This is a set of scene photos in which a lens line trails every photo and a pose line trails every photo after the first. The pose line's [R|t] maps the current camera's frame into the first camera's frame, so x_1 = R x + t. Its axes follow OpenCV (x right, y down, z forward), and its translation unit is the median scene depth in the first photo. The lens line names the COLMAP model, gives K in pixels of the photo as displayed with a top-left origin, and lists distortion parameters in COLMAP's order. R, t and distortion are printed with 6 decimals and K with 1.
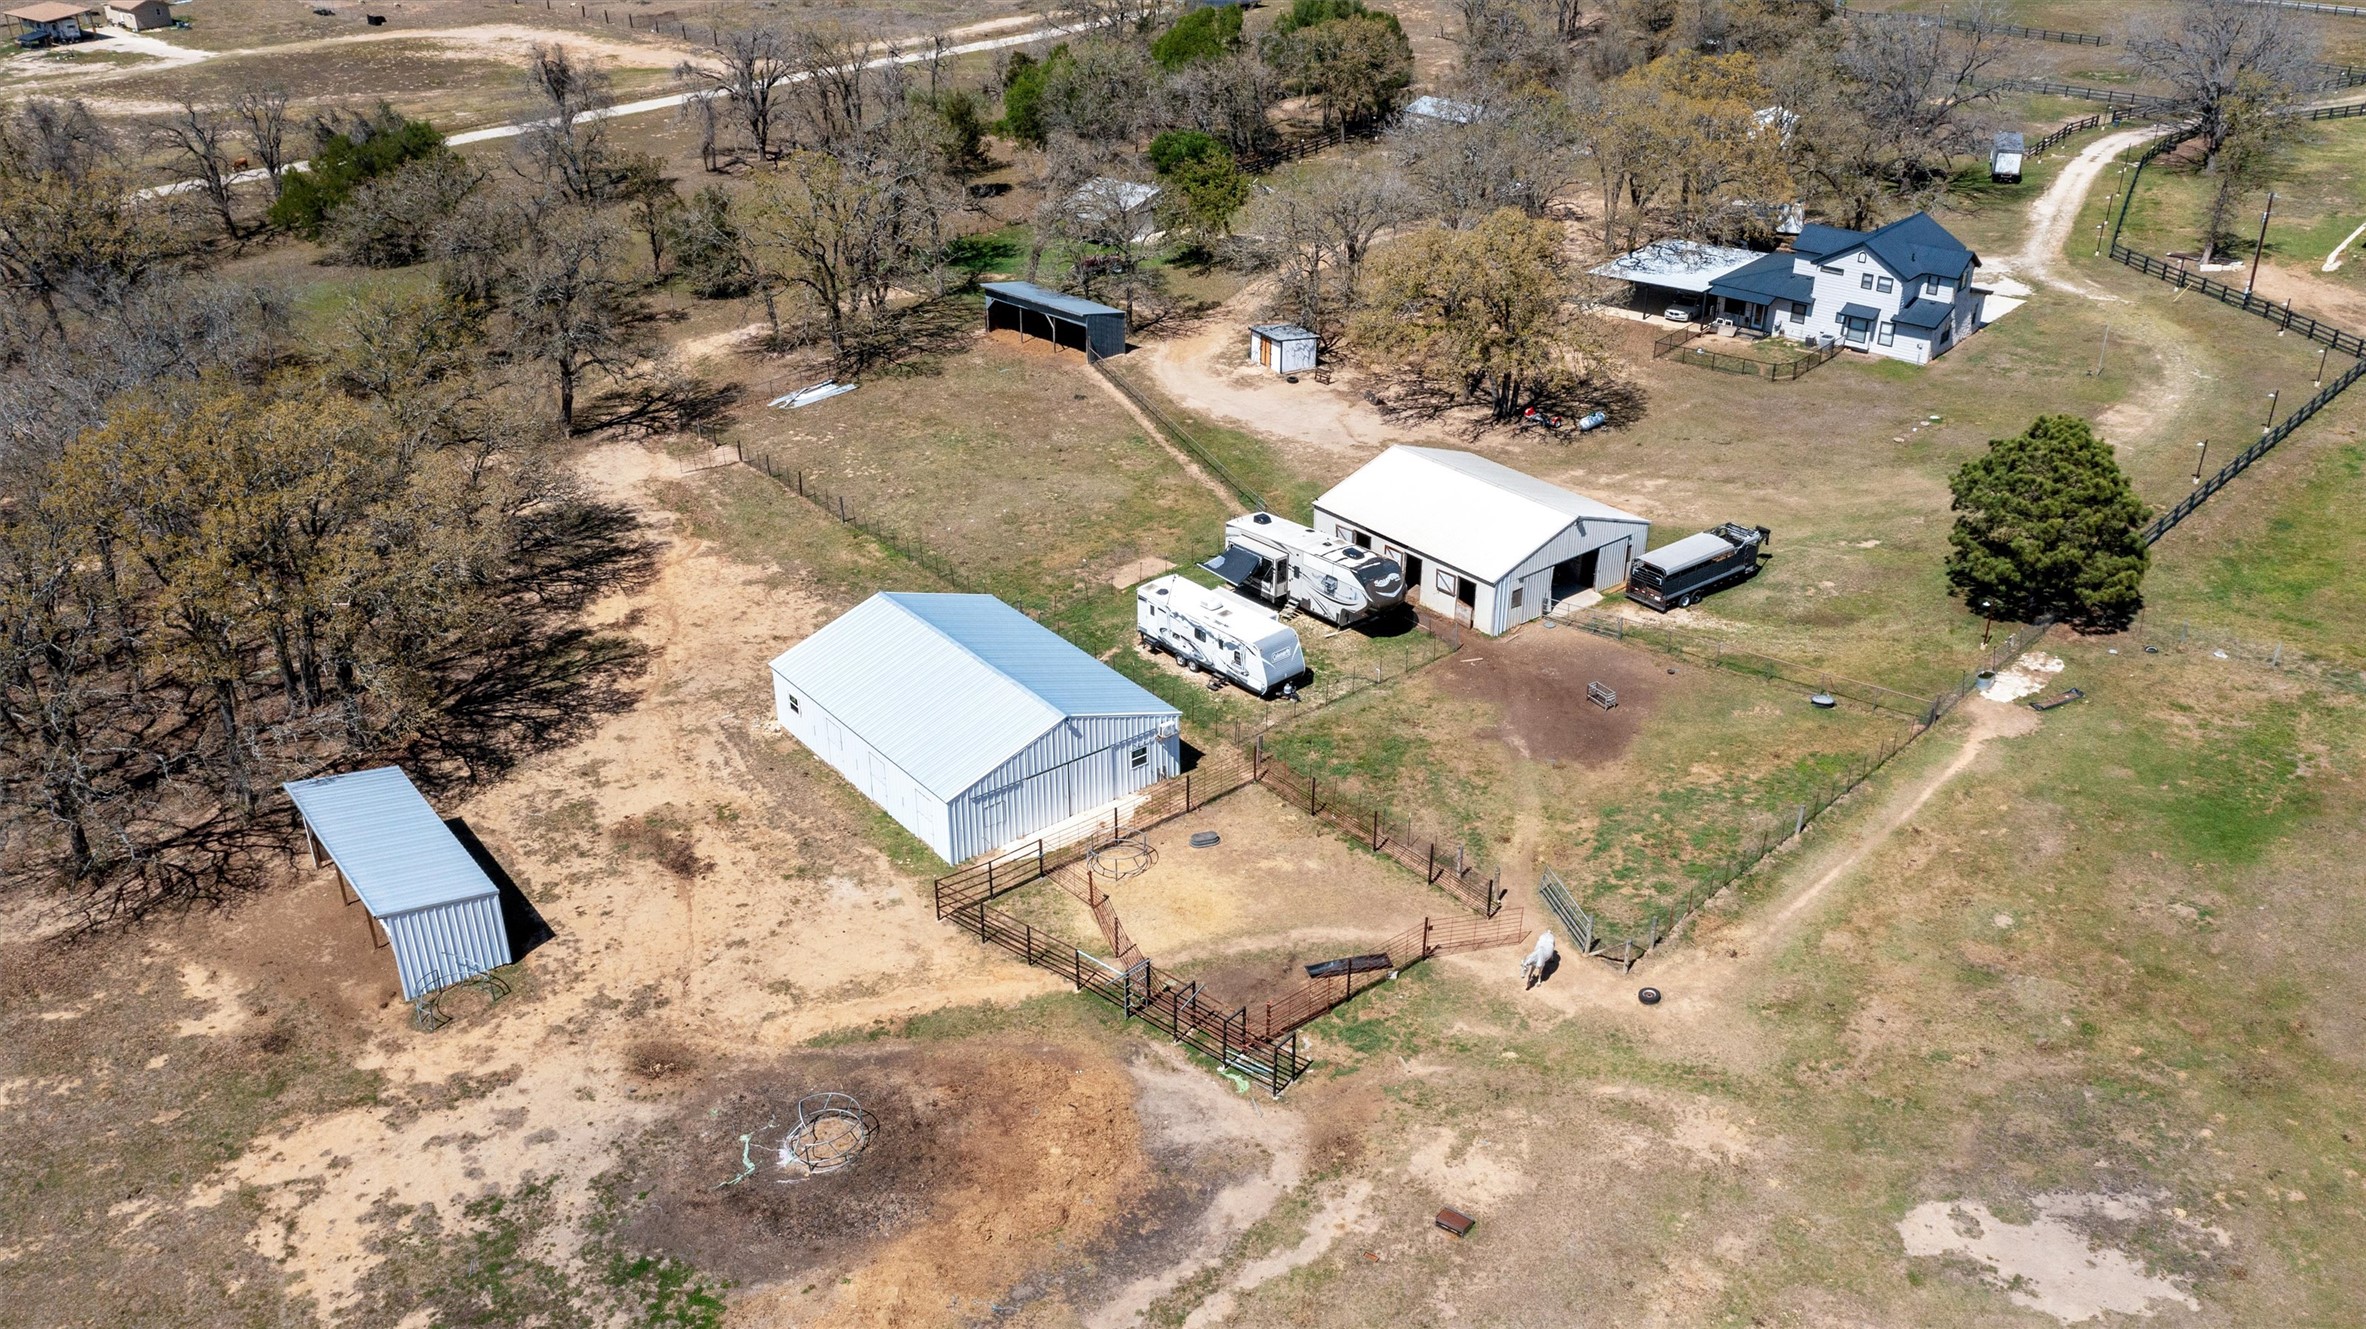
lens RADIAL K [[1871.4, 0, 1192.4], [0, 1871.4, 663.8], [0, 0, 1]] dist [-0.013660, -0.000725]
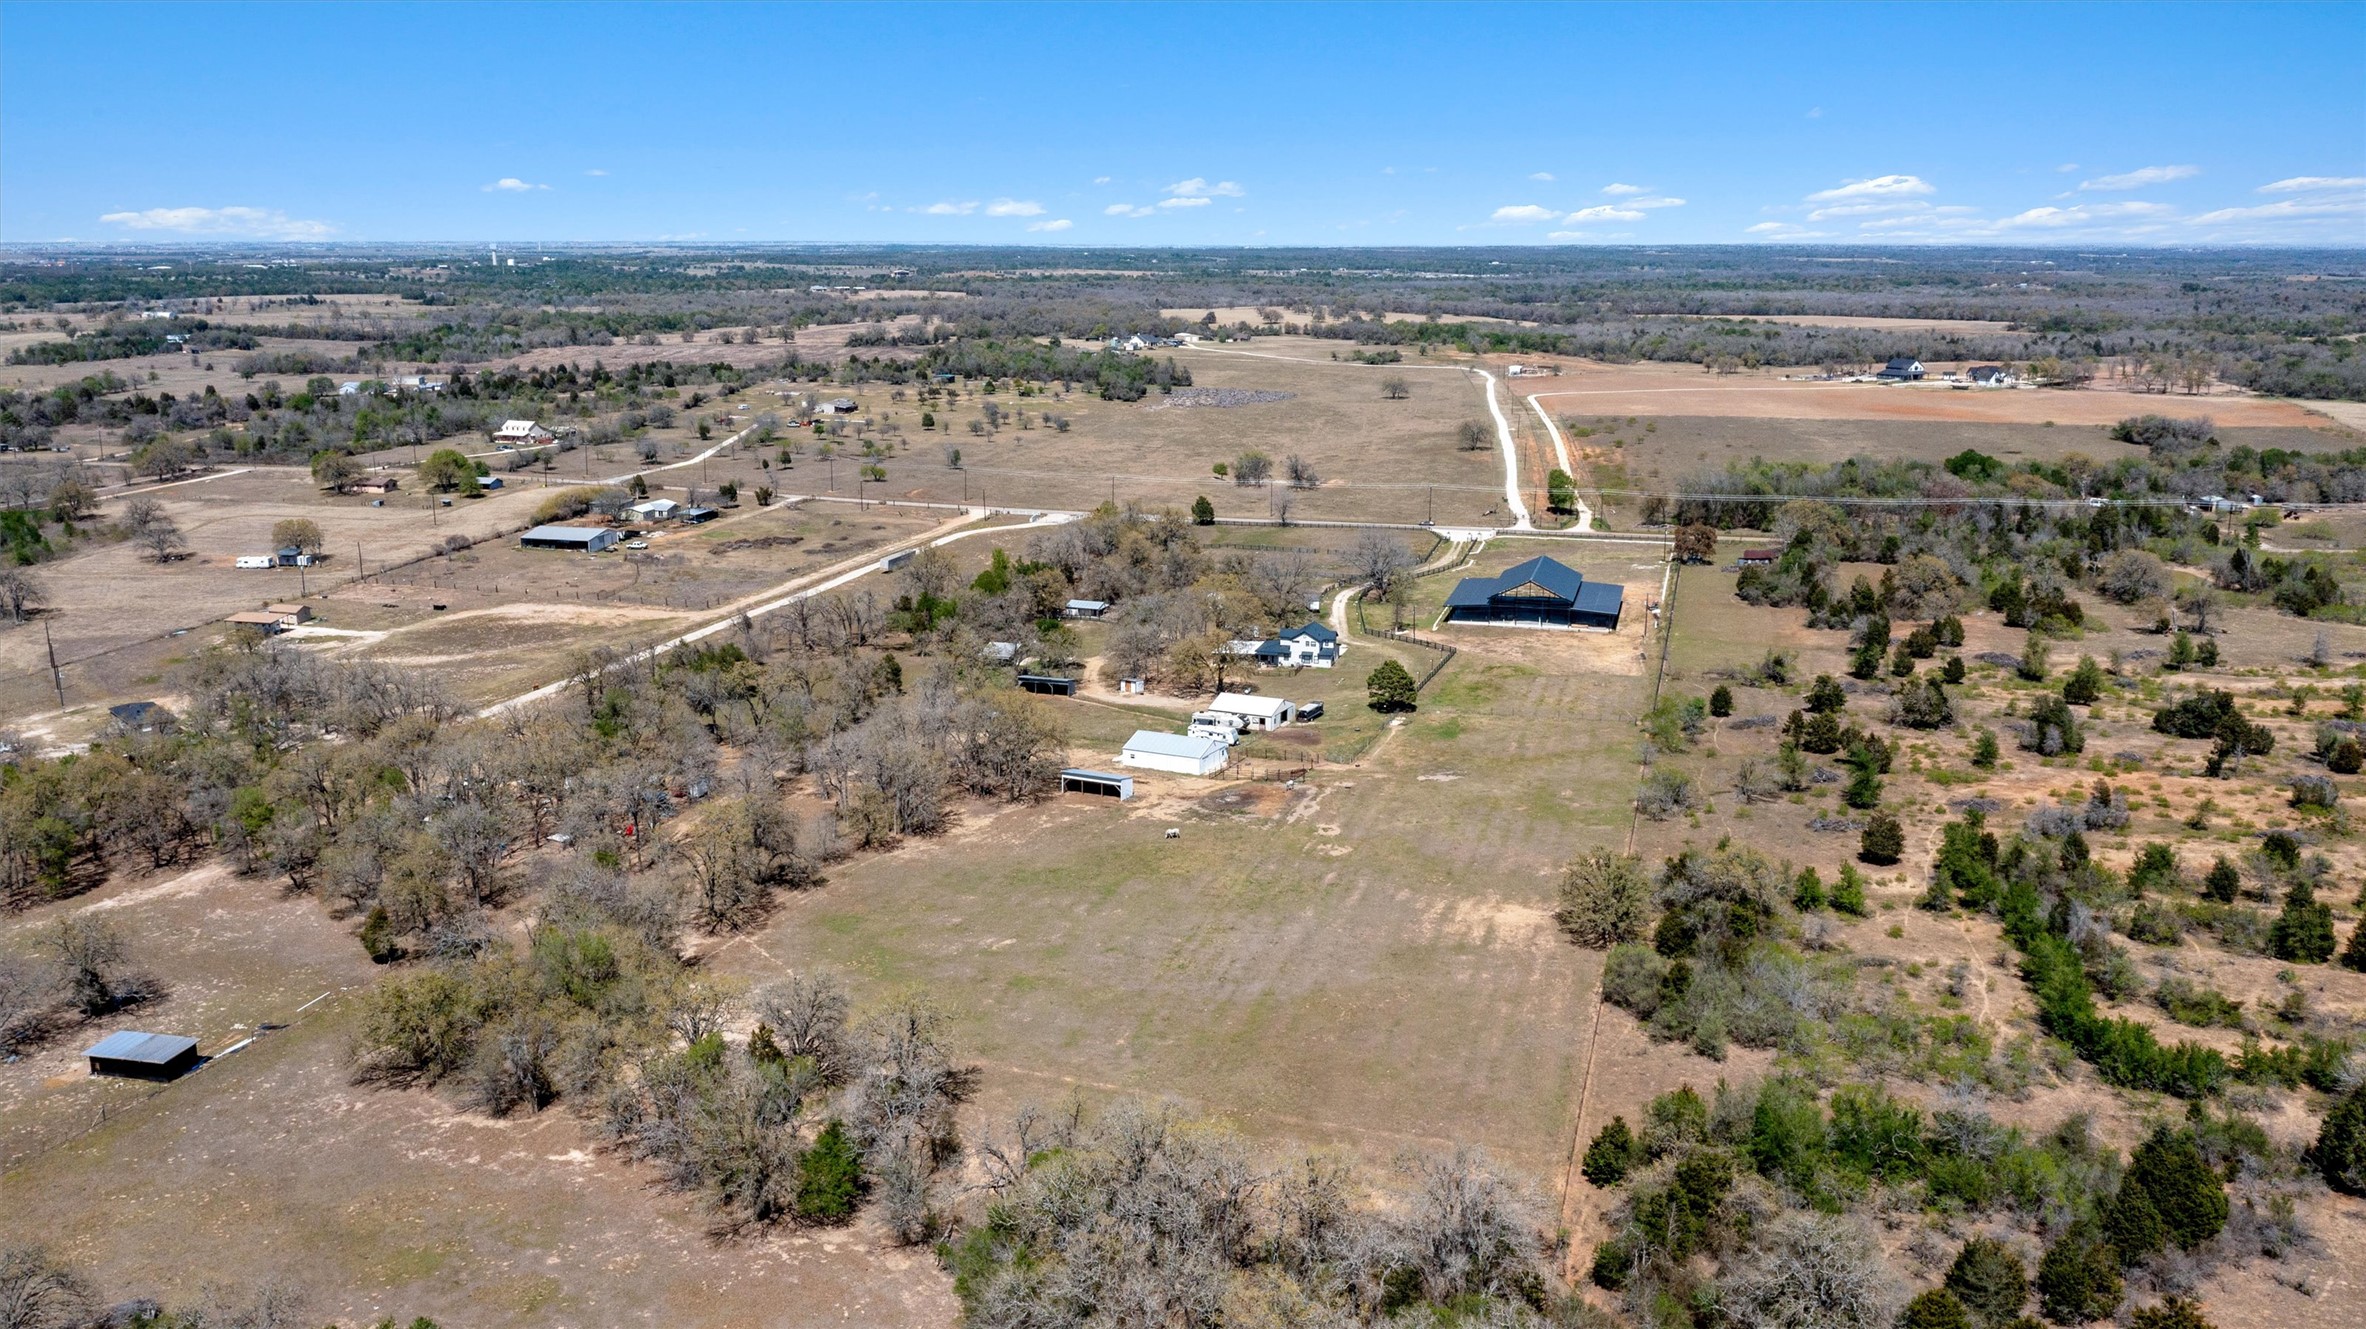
lens RADIAL K [[1943.4, 0, 1176.6], [0, 1943.4, 627.8], [0, 0, 1]] dist [-0.029890, 0.019948]
pose [[0.907181, -0.085849, 0.411890, -1.139419], [0.195542, 0.952839, -0.232082, 0.465989], [-0.372541, 0.291082, 0.881184, -1.729156]]
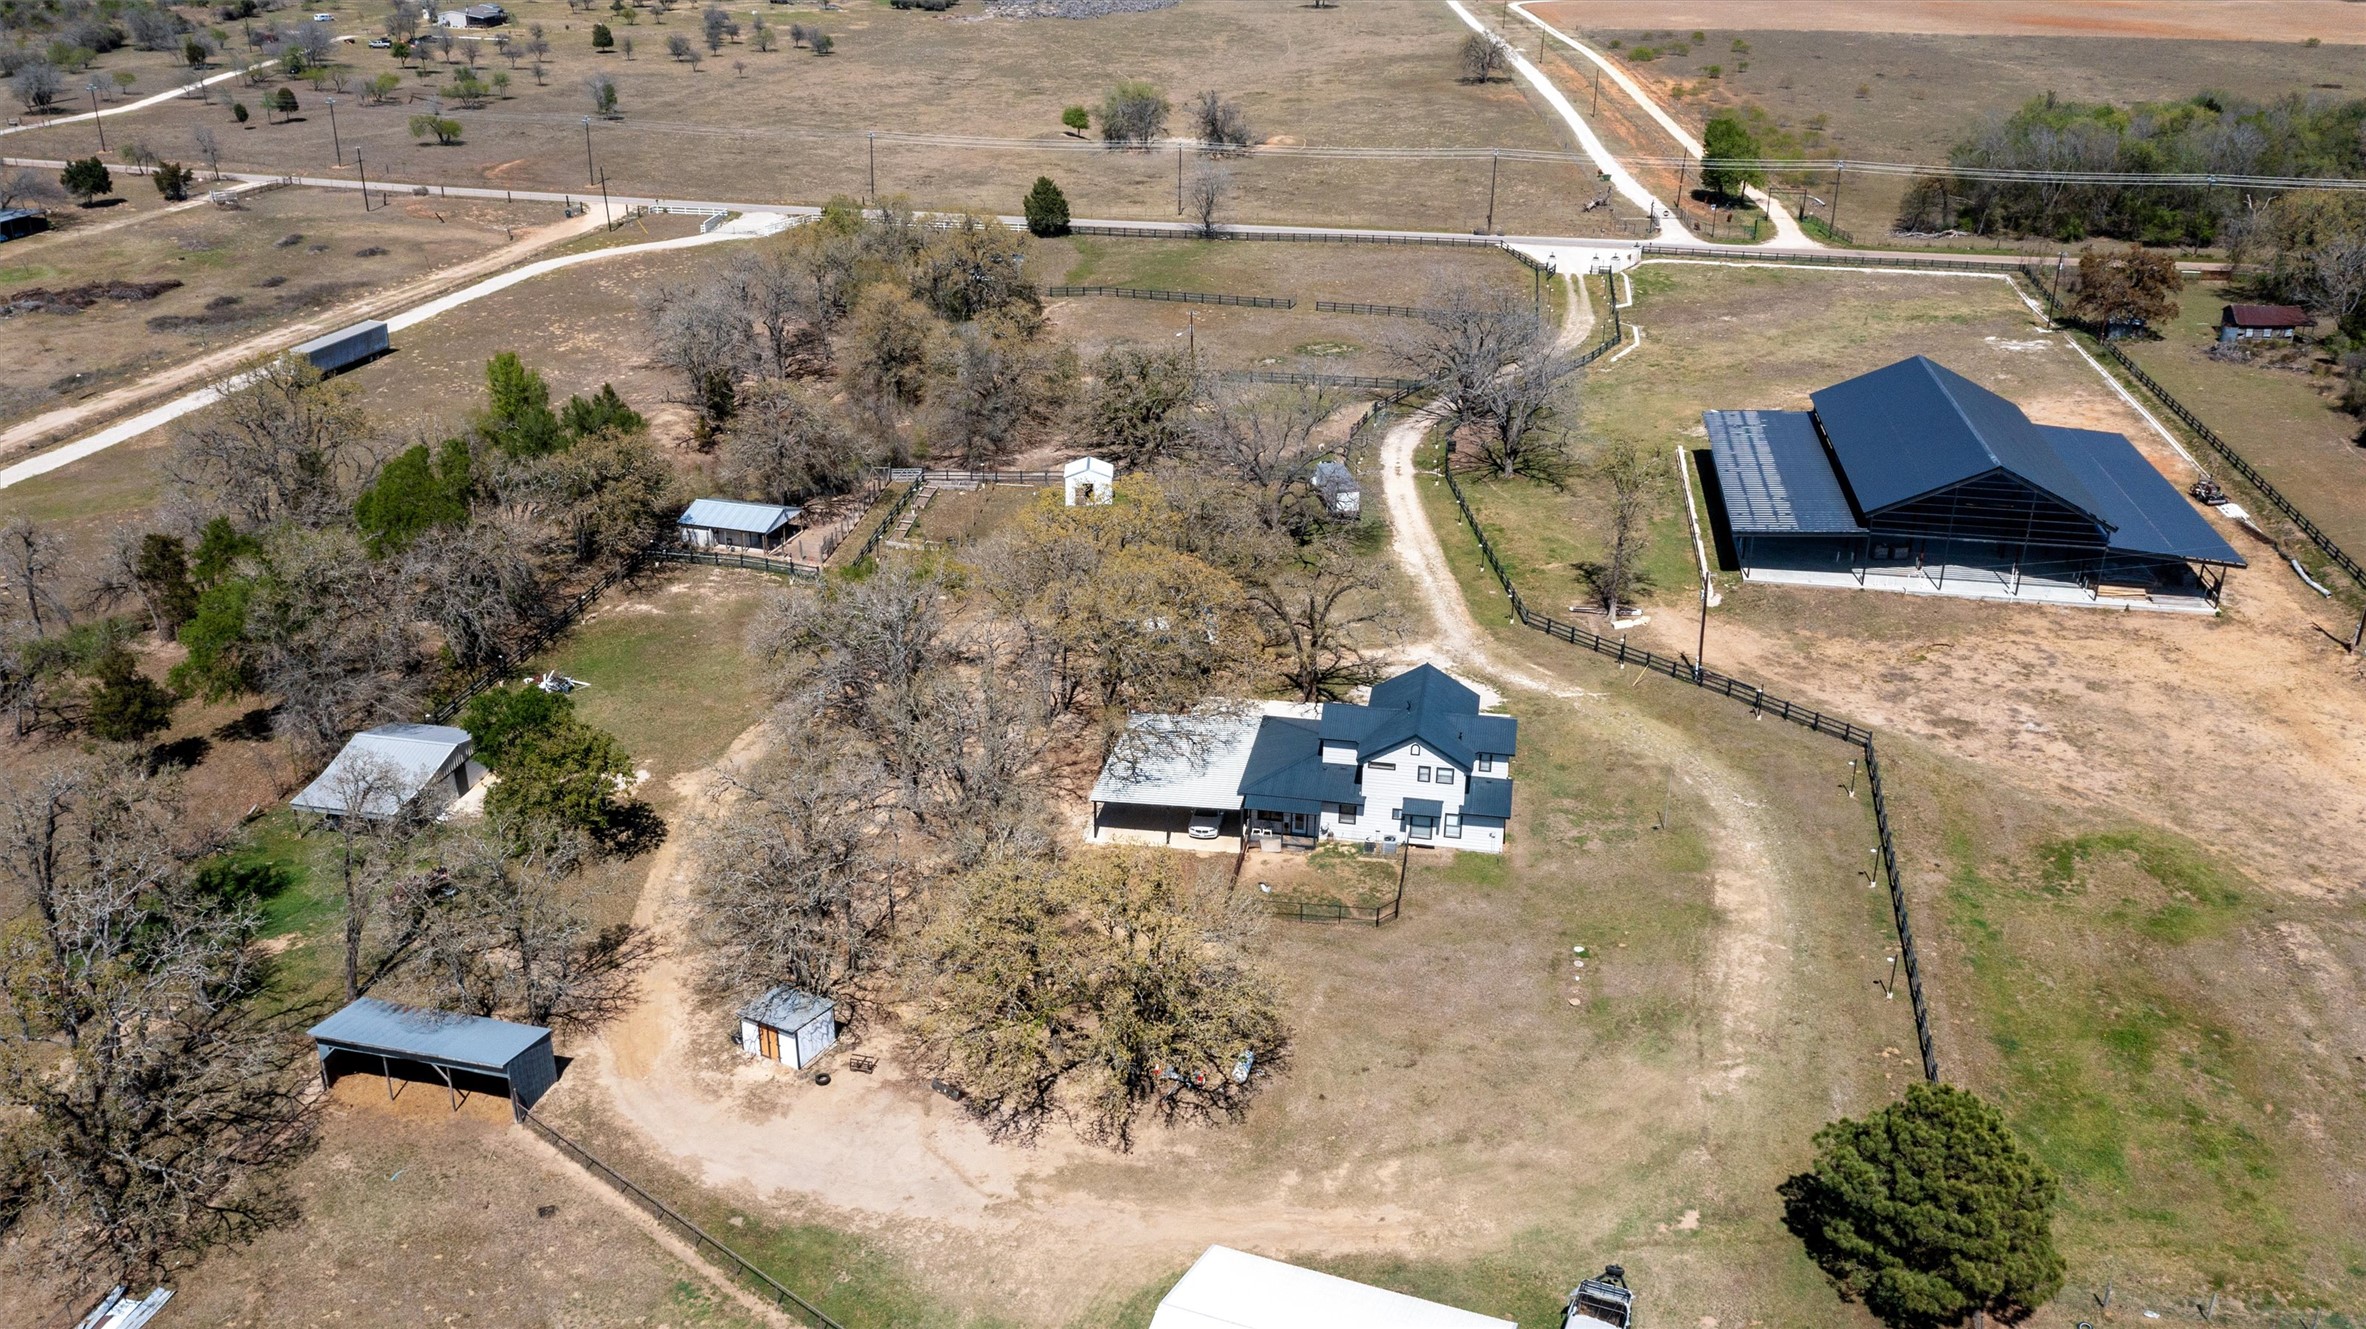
lens RADIAL K [[1876.8, 0, 1183.7], [0, 1876.8, 623.5], [0, 0, 1]] dist [-0.018895, 0.003036]
pose [[0.868575, -0.183657, 0.460269, -0.129086], [0.223449, 0.974158, -0.032962, -0.269570], [-0.442321, 0.131476, 0.887167, 0.258345]]
